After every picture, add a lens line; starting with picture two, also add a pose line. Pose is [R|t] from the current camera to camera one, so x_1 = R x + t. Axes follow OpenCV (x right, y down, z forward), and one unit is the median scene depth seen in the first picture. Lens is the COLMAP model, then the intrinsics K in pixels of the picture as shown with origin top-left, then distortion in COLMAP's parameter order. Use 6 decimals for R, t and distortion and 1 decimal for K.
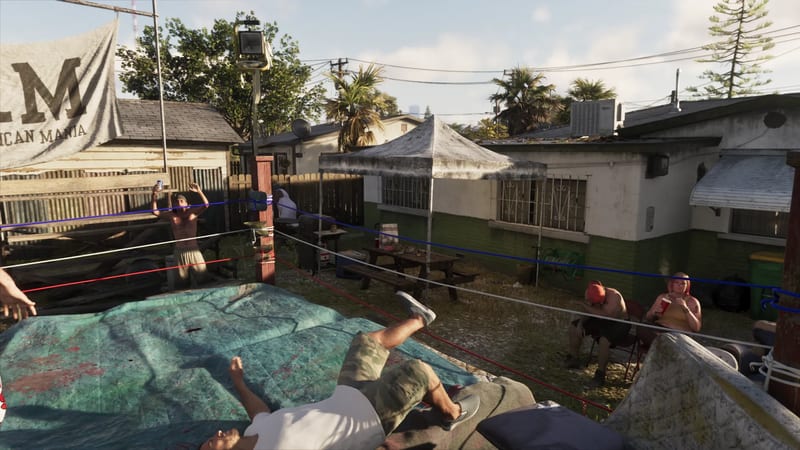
lens RADIAL K [[486.1, 0, 400.9], [0, 486.1, 221.8], [0, 0, 1]] dist [-0.000651, 0.000931]
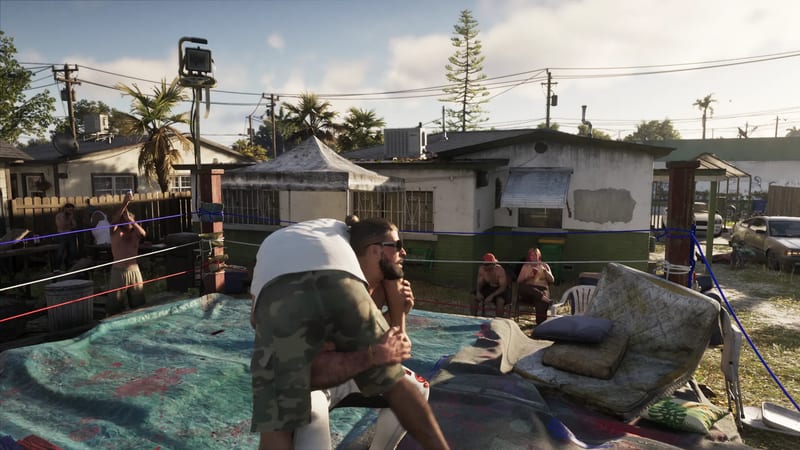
lens RADIAL K [[486.1, 0, 400.9], [0, 486.1, 221.8], [0, 0, 1]] dist [-0.000651, 0.000931]
pose [[0.872172, -0.048575, 0.486781, -0.205679], [0.070807, 0.997115, -0.027366, 0.015041], [-0.484047, 0.058335, 0.873095, -0.041066]]
